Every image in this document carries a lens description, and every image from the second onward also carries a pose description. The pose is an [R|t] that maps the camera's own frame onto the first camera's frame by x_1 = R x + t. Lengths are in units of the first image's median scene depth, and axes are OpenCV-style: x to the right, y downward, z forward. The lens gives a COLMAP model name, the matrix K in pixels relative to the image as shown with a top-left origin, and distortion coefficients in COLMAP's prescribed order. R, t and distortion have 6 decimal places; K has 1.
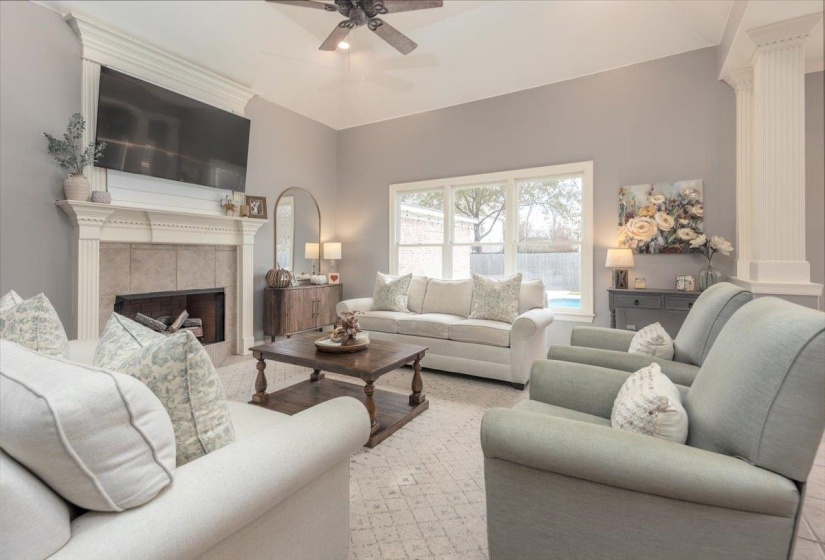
lens RADIAL K [[397.3, 0, 409.4], [0, 397.3, 251.6], [0, 0, 1]] dist [0.035100, -0.000951]
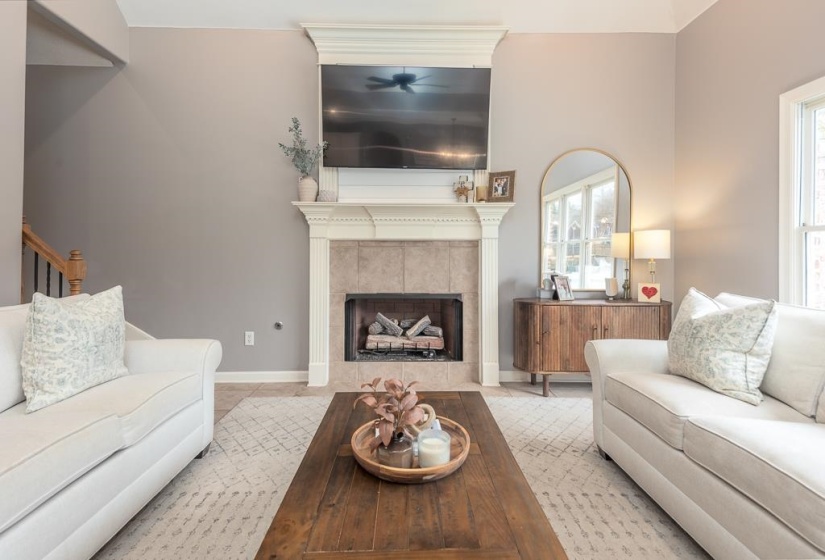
lens RADIAL K [[397.3, 0, 409.4], [0, 397.3, 251.6], [0, 0, 1]] dist [0.035100, -0.000951]
pose [[0.527978, -0.000629, -0.849258, 0.155984], [0.010650, 0.999926, 0.005881, 0.000959], [0.849191, -0.012150, 0.527945, 0.511363]]
